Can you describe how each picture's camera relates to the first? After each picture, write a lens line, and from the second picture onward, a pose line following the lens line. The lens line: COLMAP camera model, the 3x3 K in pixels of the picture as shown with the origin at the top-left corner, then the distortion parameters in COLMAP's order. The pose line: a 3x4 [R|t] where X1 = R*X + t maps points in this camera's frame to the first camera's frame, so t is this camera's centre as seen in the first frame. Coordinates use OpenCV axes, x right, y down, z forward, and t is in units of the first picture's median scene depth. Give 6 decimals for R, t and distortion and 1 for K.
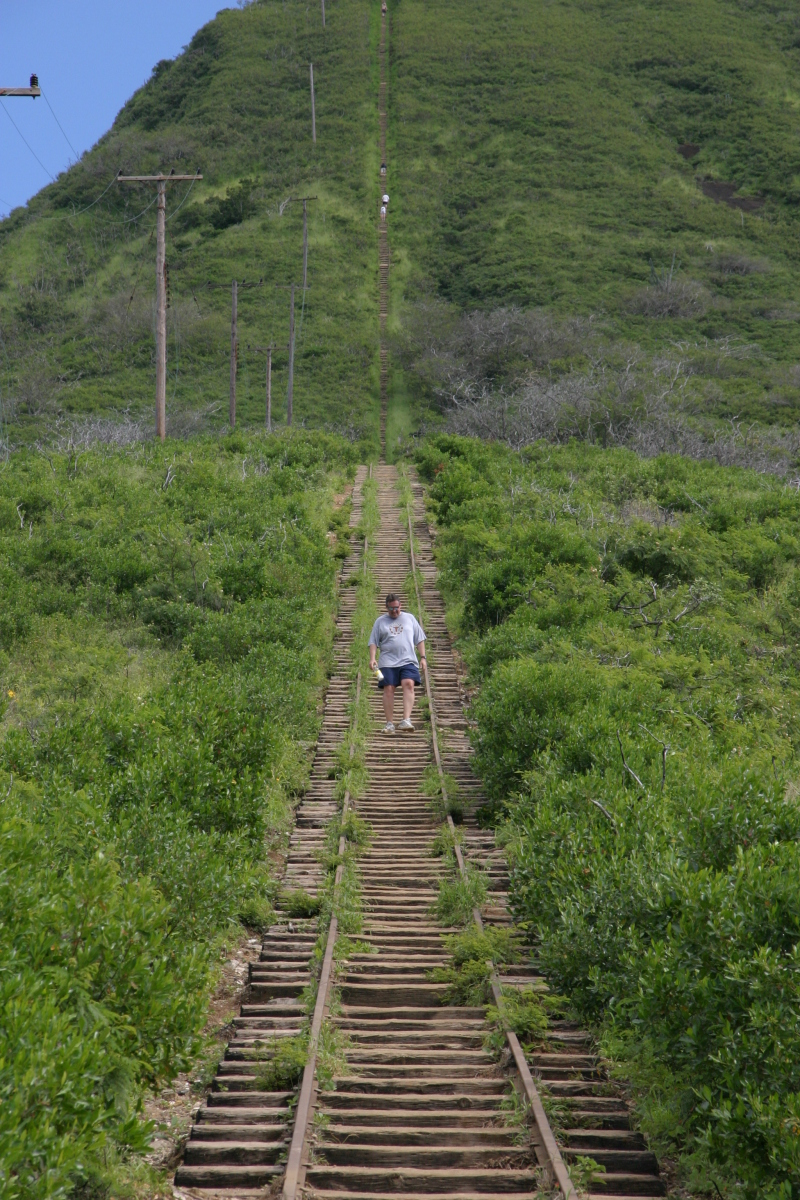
lens RADIAL K [[5517.7, 0, 399.9], [0, 5517.7, 600.2], [0, 0, 1]] dist [0.426984, 0.000000]
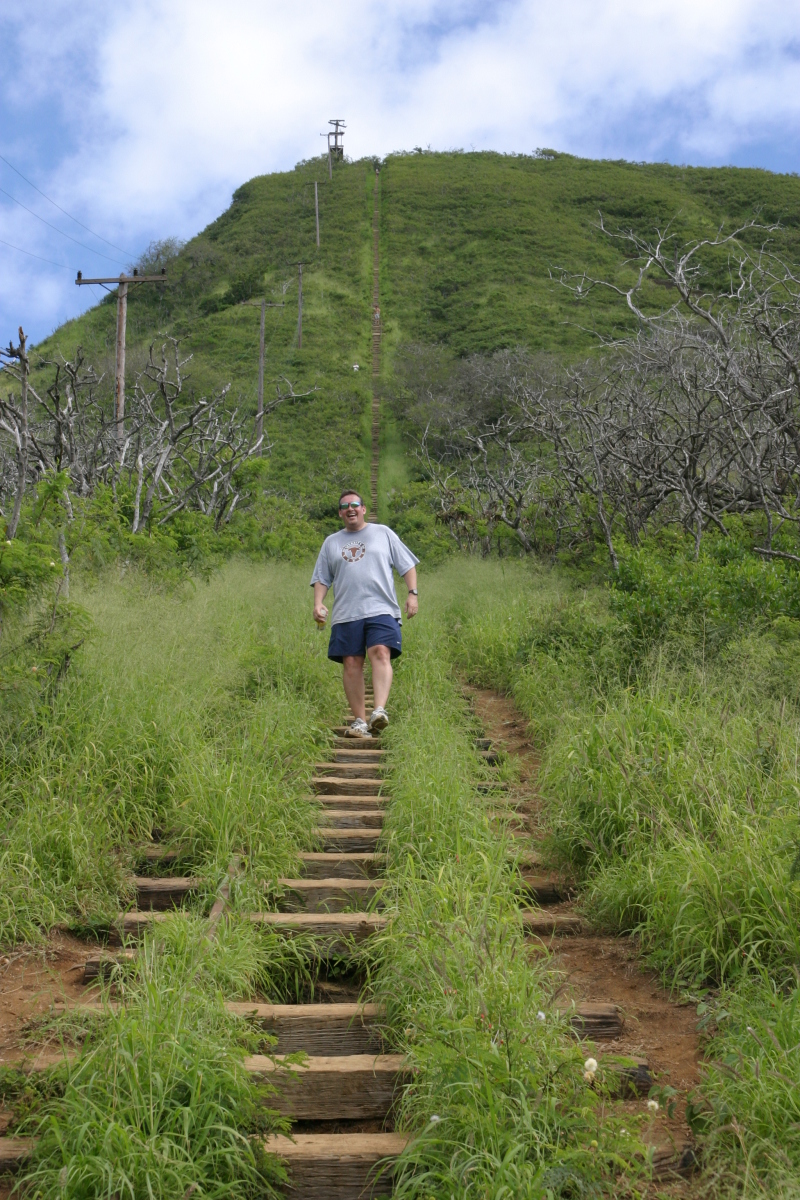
lens RADIAL K [[2751.4, 0, 400.0], [0, 2751.4, 599.8], [0, 0, 1]] dist [0.020632, 0.000000]
pose [[0.999983, 0.002365, 0.005402, -0.001006], [-0.002399, 0.999977, 0.006306, -0.011606], [-0.005387, -0.006319, 0.999966, 0.444158]]
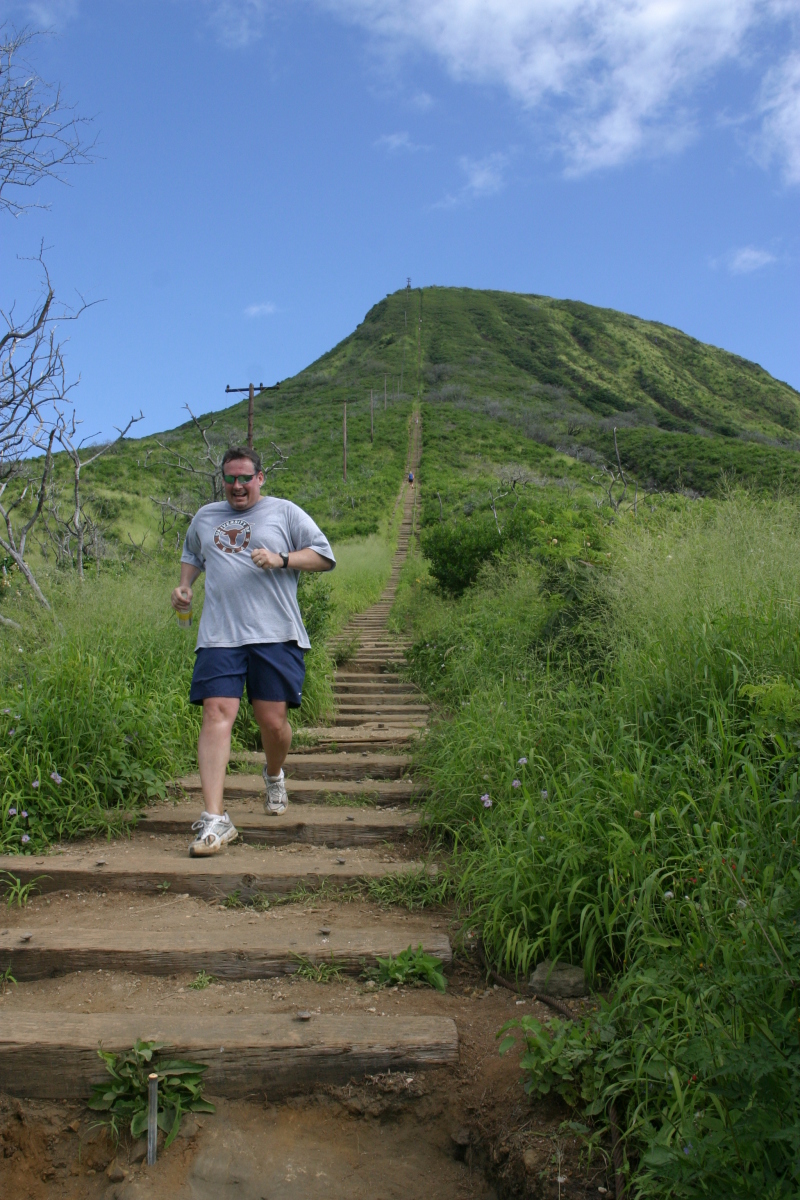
lens RADIAL K [[1242.7, 0, 400.6], [0, 1242.7, 597.8], [0, 0, 1]] dist [-0.007206, 0.000000]
pose [[0.999812, 0.001762, -0.019319, 0.002390], [0.001181, 0.988488, 0.151292, -0.009390], [0.019363, -0.151287, 0.988300, -0.183798]]
